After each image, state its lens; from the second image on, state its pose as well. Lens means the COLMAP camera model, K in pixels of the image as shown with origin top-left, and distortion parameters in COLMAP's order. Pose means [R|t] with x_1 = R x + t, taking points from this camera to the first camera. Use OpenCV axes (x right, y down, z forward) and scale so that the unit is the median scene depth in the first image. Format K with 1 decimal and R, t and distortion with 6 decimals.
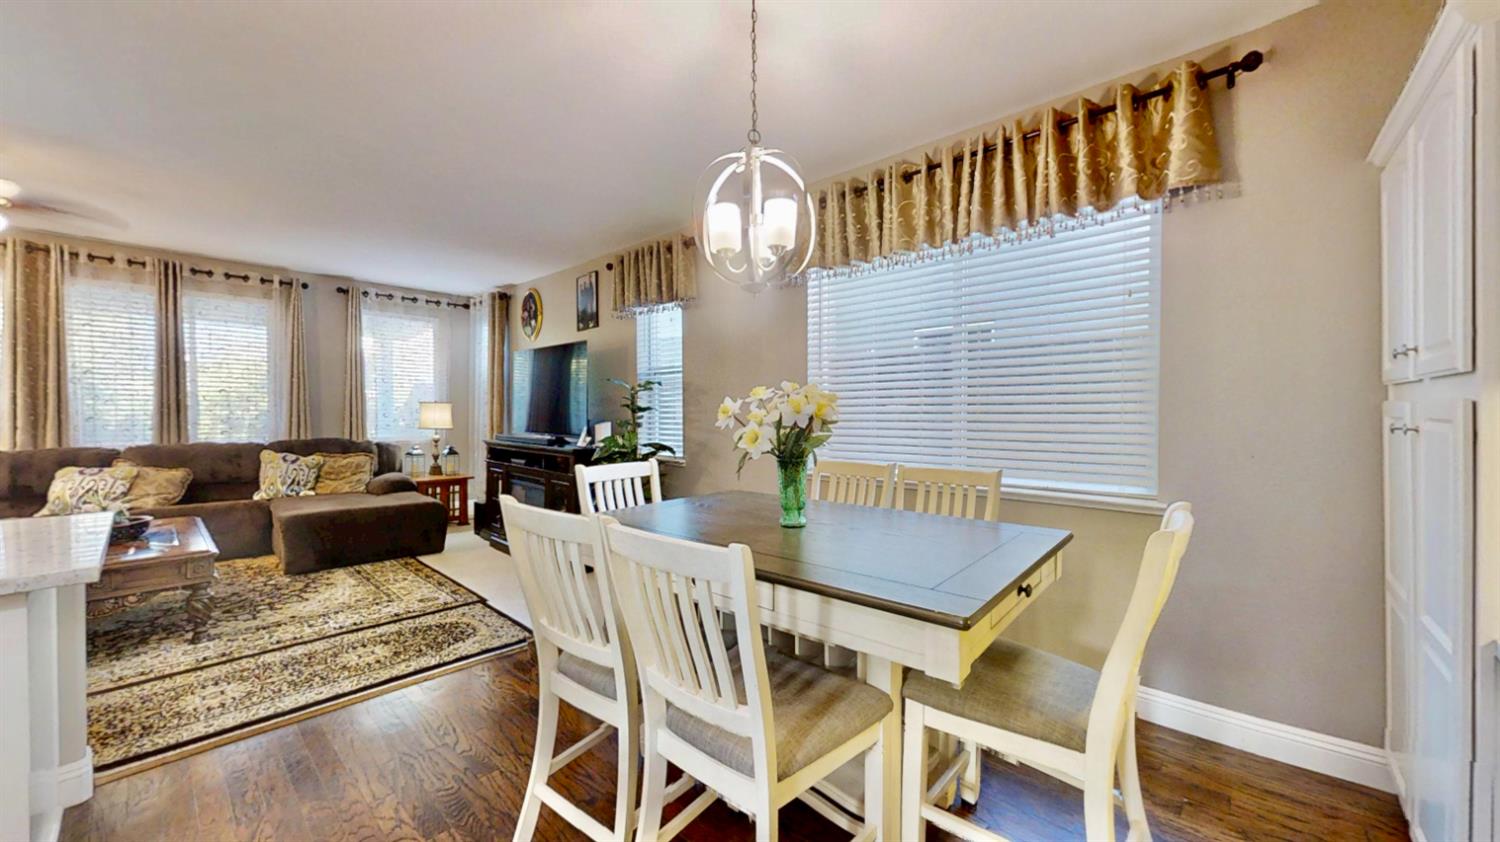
lens RADIAL K [[538.9, 0, 742.9], [0, 538.9, 427.4], [0, 0, 1]] dist [-0.000201, 0.000238]
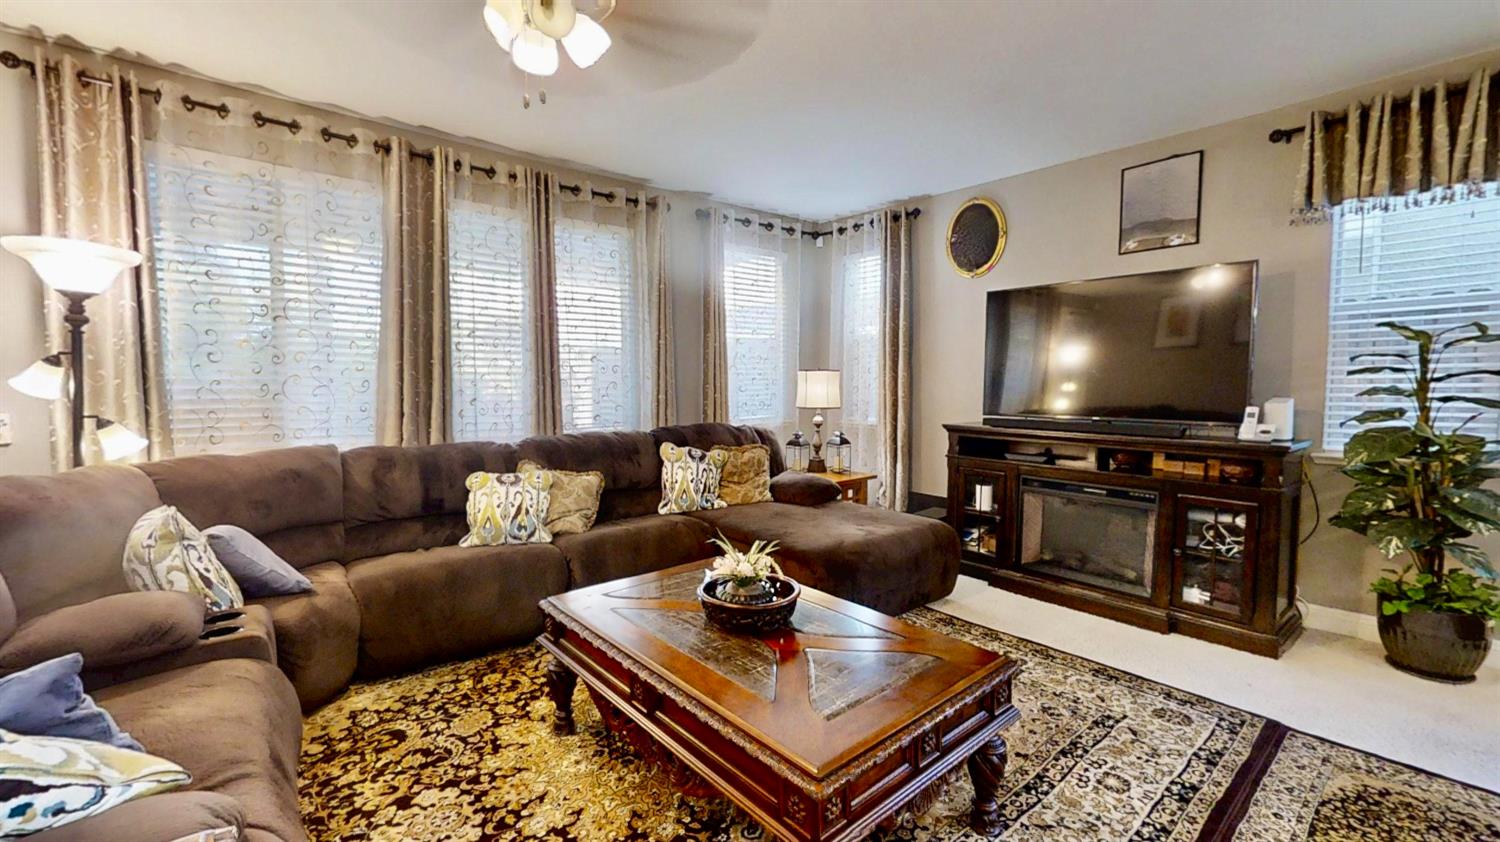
lens RADIAL K [[618.2, 0, 754.8], [0, 618.2, 426.8], [0, 0, 1]] dist [-0.017814, 0.000063]
pose [[0.991090, -0.002615, -0.133169, -0.674694], [0.009286, 0.998731, 0.049496, -0.016509], [0.132871, -0.050292, 0.989857, 0.229215]]
